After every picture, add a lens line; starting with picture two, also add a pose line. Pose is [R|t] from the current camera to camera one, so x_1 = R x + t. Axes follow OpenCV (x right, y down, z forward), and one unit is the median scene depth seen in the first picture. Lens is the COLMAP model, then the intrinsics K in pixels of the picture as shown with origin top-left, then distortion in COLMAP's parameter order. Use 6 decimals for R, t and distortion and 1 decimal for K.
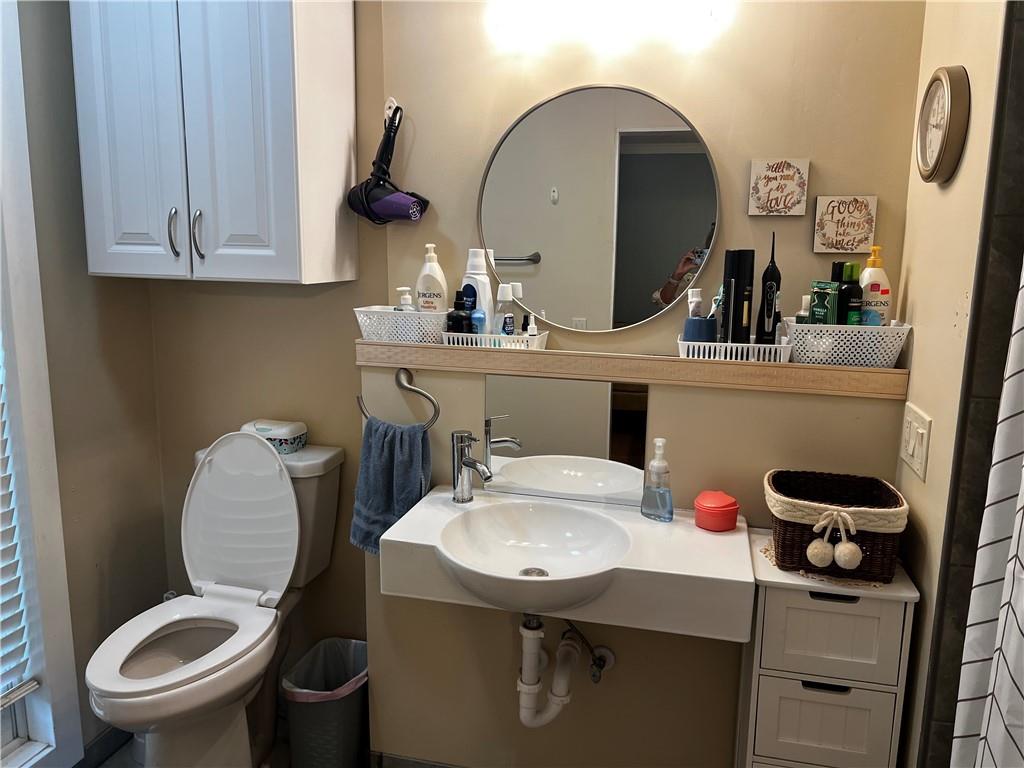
lens RADIAL K [[769.1, 0, 515.8], [0, 769.1, 383.6], [0, 0, 1]] dist [0.056482, -0.077299]
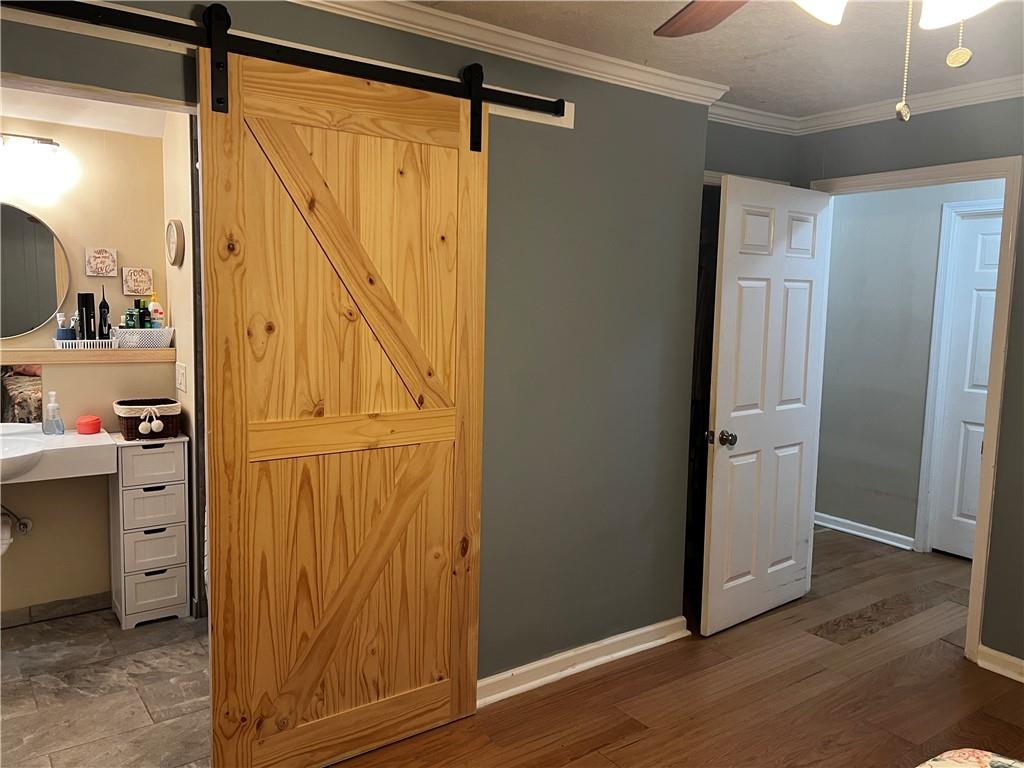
lens RADIAL K [[769.1, 0, 515.8], [0, 769.1, 383.6], [0, 0, 1]] dist [0.056482, -0.077299]
pose [[0.659193, -0.081724, 0.747520, -0.496358], [0.115543, 0.993280, 0.006701, 0.173634], [-0.743044, 0.081953, 0.664206, -1.136067]]
